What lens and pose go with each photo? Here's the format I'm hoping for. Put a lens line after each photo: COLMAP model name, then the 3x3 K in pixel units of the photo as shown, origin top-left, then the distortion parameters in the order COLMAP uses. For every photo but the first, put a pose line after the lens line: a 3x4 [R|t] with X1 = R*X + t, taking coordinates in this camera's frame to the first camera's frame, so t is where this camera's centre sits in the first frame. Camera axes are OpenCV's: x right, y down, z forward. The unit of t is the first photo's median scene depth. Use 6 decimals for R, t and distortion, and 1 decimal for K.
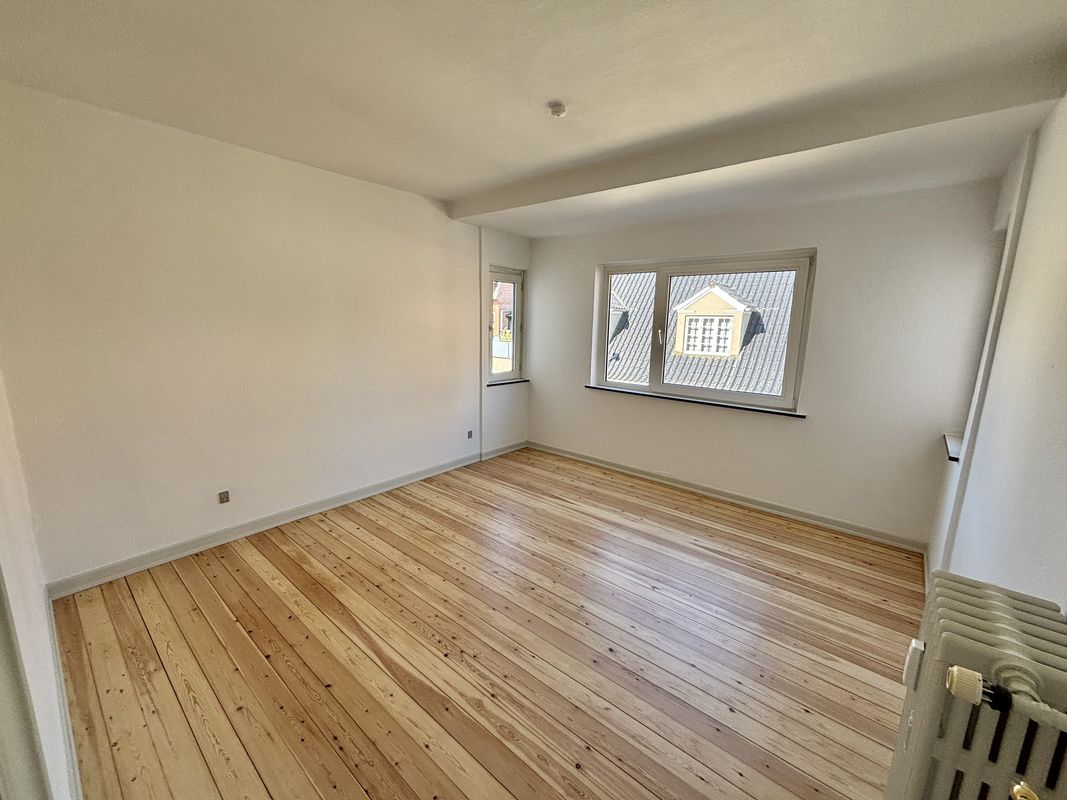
lens RADIAL K [[432.3, 0, 530.2], [0, 432.3, 398.4], [0, 0, 1]] dist [-0.004046, 0.001578]
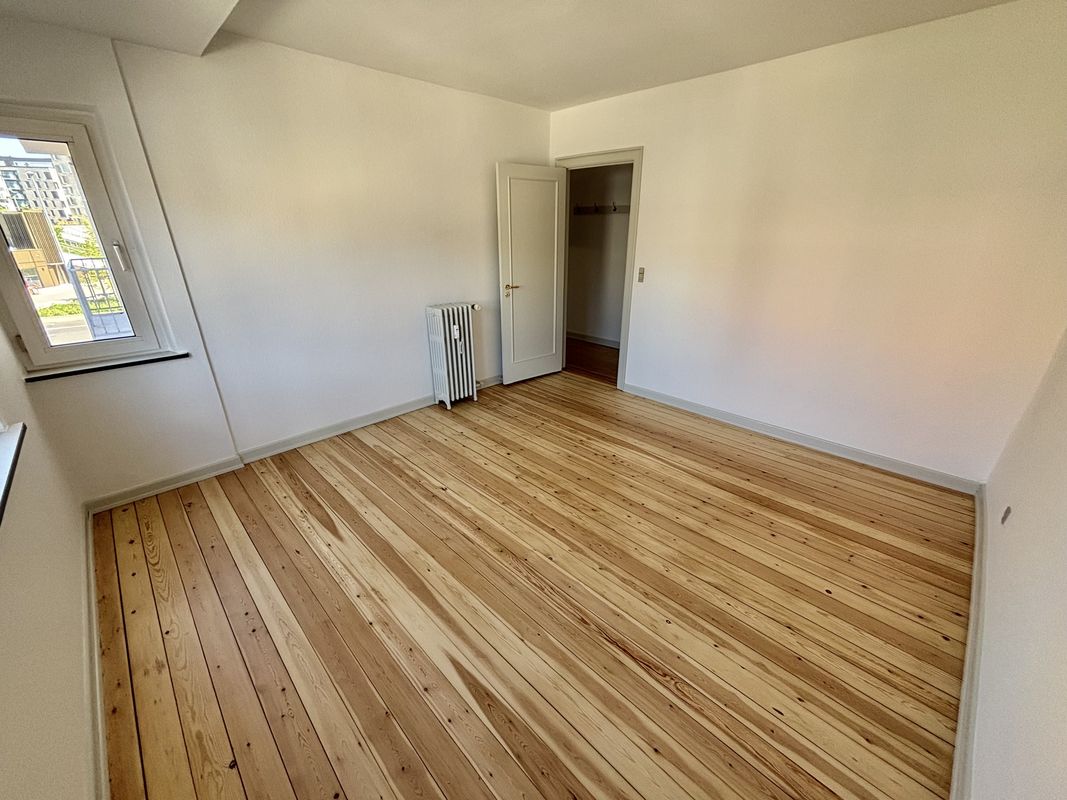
lens RADIAL K [[432.3, 0, 534.1], [0, 432.3, 400.3], [0, 0, 1]] dist [-0.004046, 0.001578]
pose [[-0.996074, -0.048020, 0.074373, -0.006519], [-0.000250, 0.841626, 0.540060, -0.305940], [-0.088528, 0.537921, -0.838334, 1.606728]]
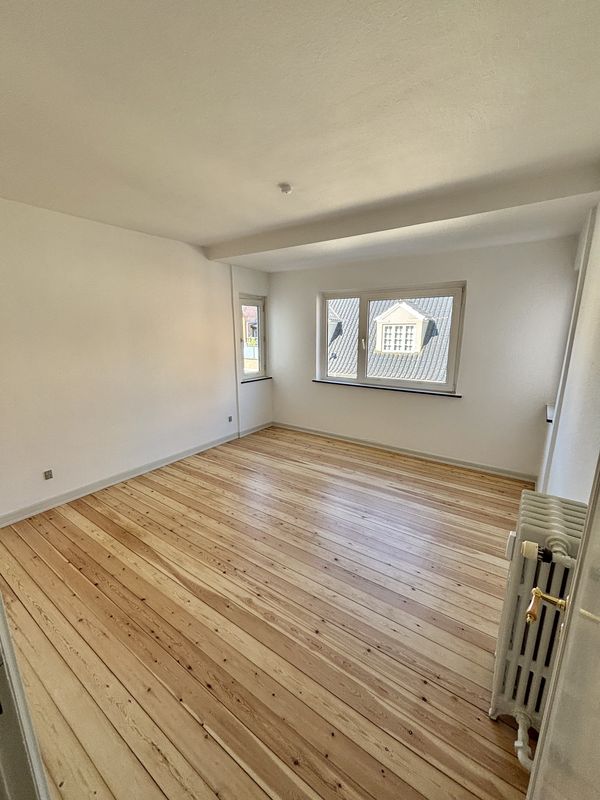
lens RADIAL K [[324.1, 0, 300.9], [0, 324.1, 397.8], [0, 0, 1]] dist [-0.004046, 0.001578]
pose [[0.995158, -0.041288, 0.089191, -0.007768], [0.038448, 0.998705, 0.033328, -0.014034], [-0.090451, -0.029738, 0.995457, -0.067181]]
